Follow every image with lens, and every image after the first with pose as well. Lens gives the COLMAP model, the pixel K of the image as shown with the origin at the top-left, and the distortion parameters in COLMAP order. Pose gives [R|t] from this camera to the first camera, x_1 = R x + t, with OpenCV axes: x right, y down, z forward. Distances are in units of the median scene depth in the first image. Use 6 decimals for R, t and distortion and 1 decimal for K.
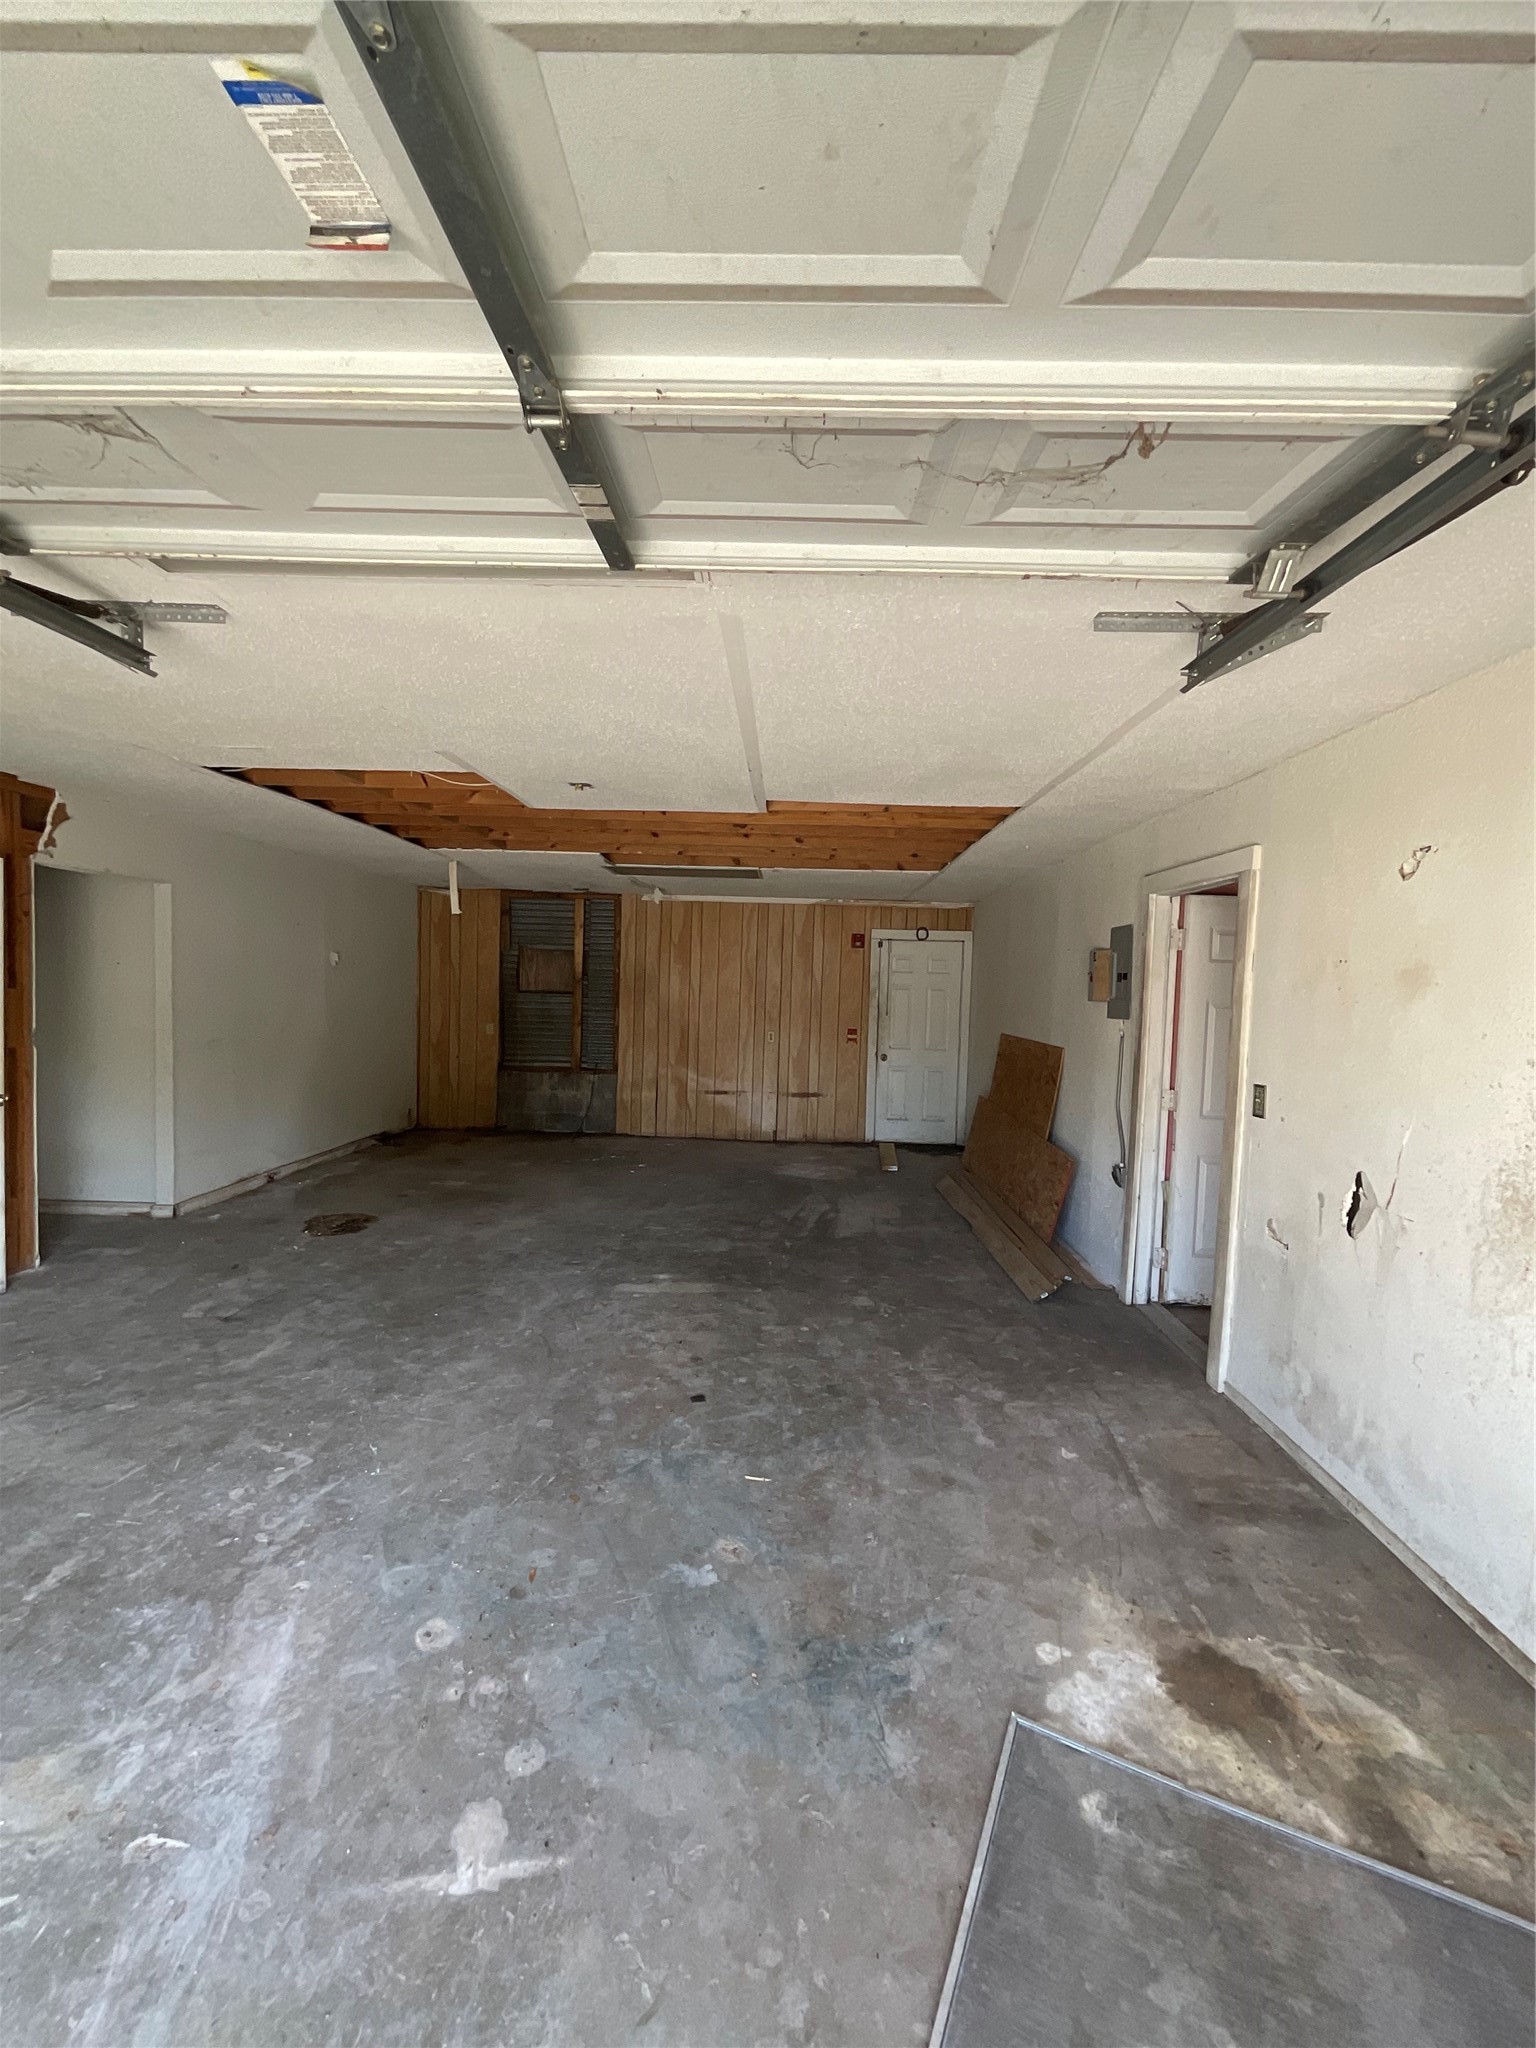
lens RADIAL K [[834.1, 0, 764.5], [0, 834.1, 1024.4], [0, 0, 1]] dist [-0.005138, 0.000749]
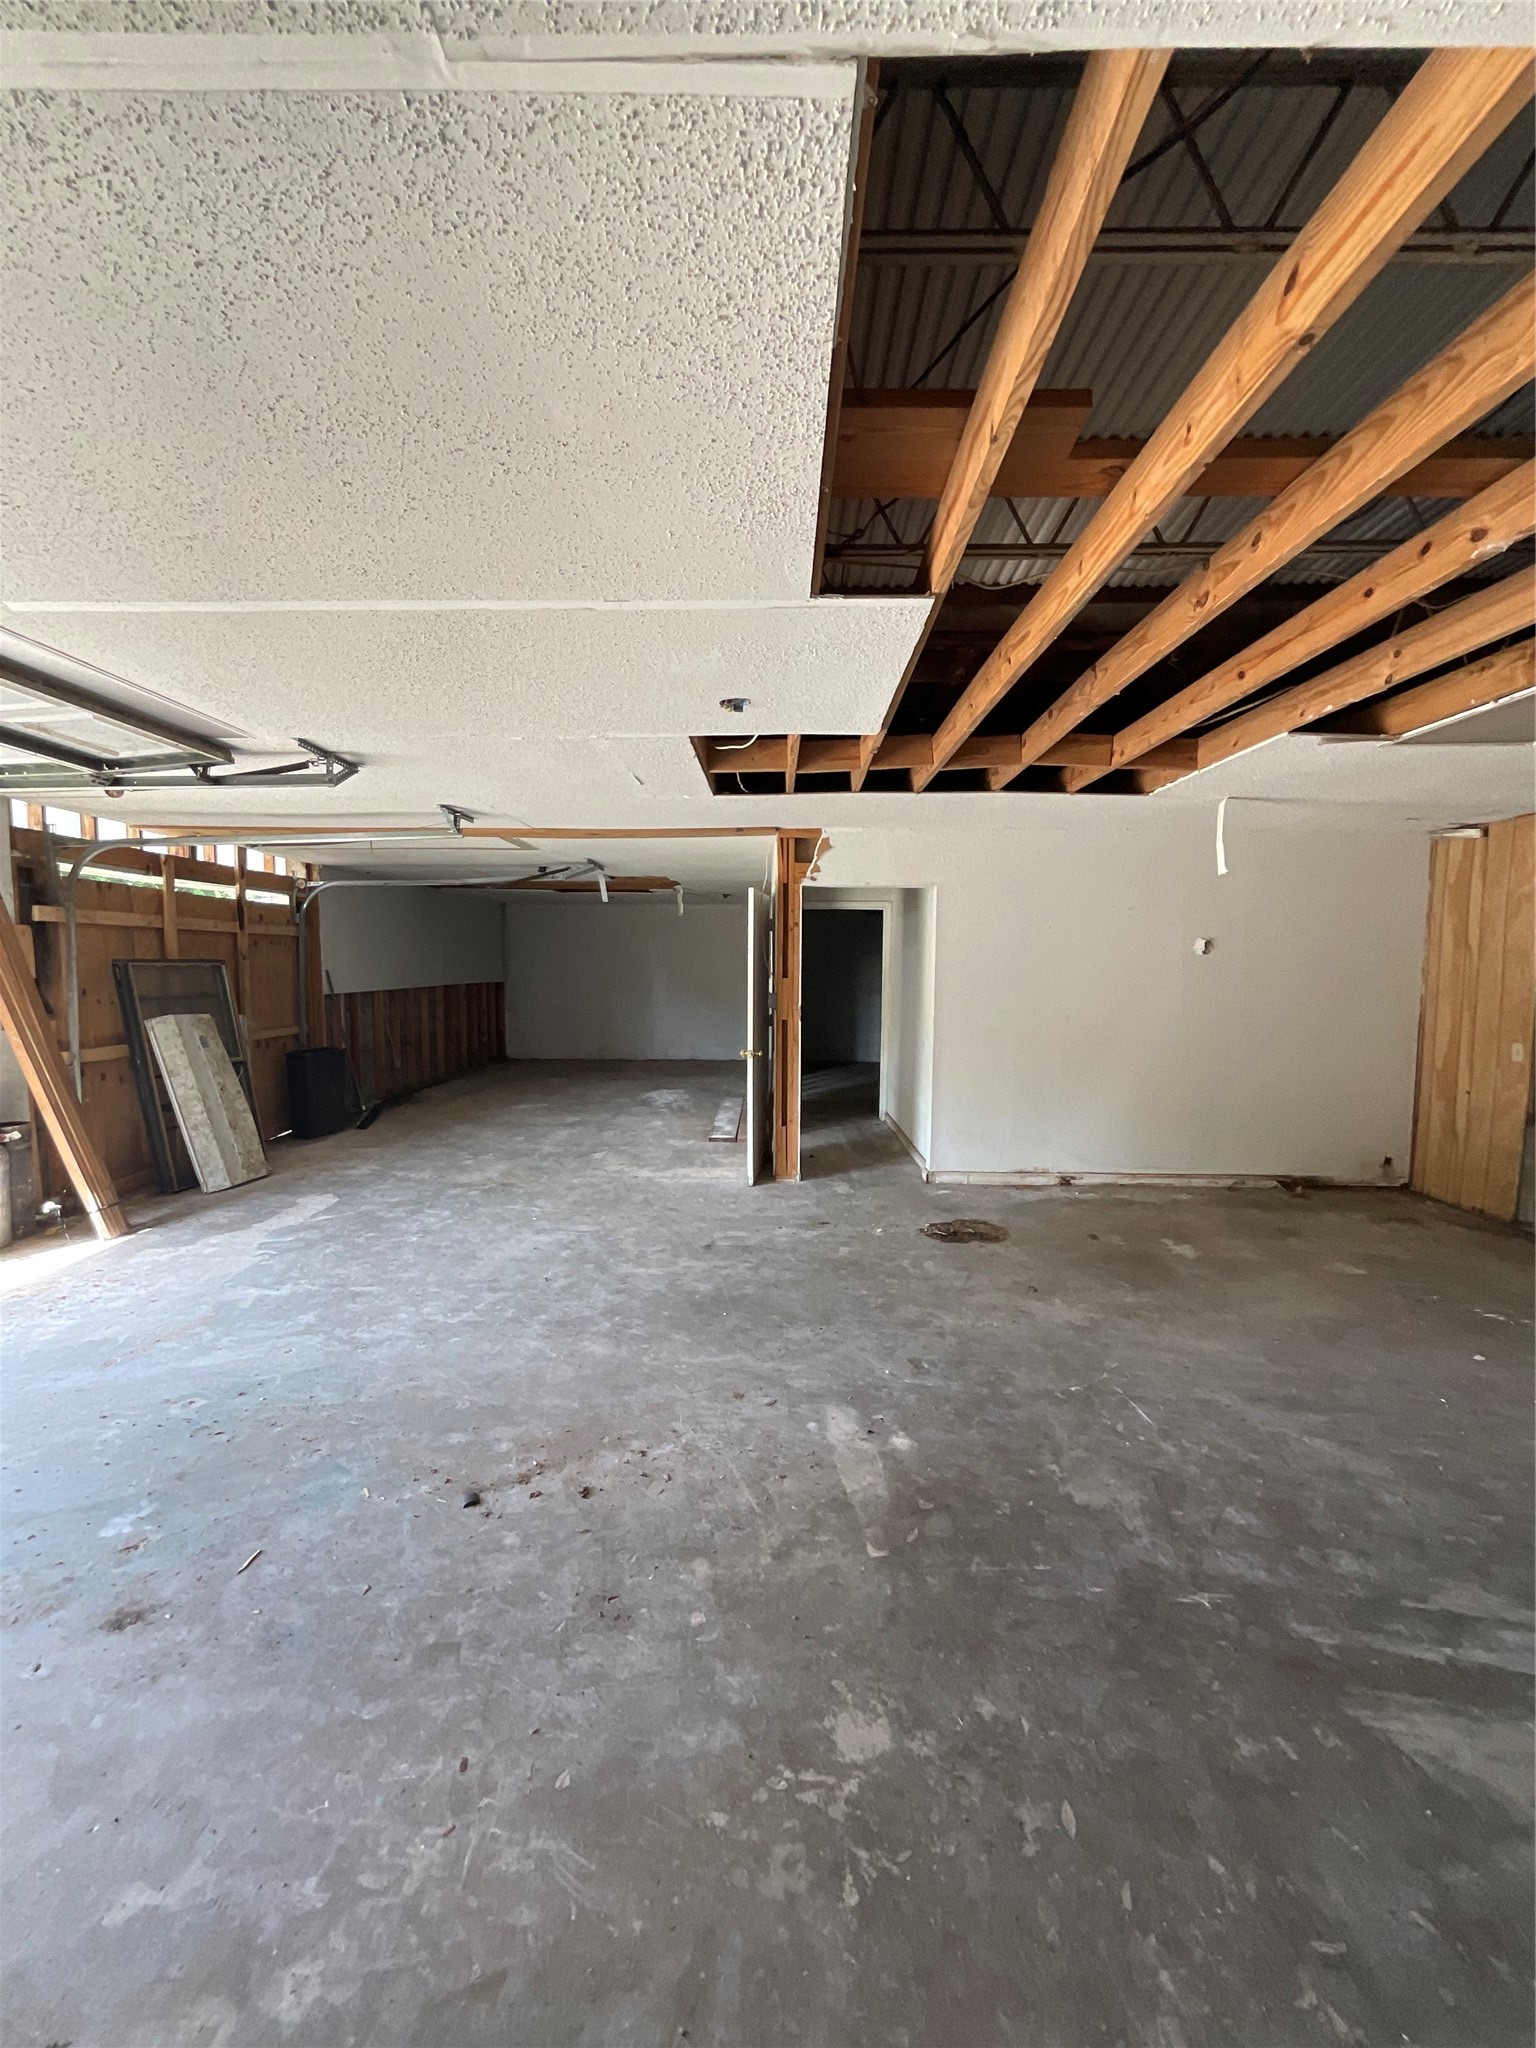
lens RADIAL K [[834.1, 0, 764.5], [0, 834.1, 1024.4], [0, 0, 1]] dist [-0.005138, 0.000749]
pose [[0.017340, 0.047046, -0.998742, 0.535147], [-0.052979, 0.997532, 0.046069, -0.029519], [0.998445, 0.052114, 0.019789, 0.987049]]
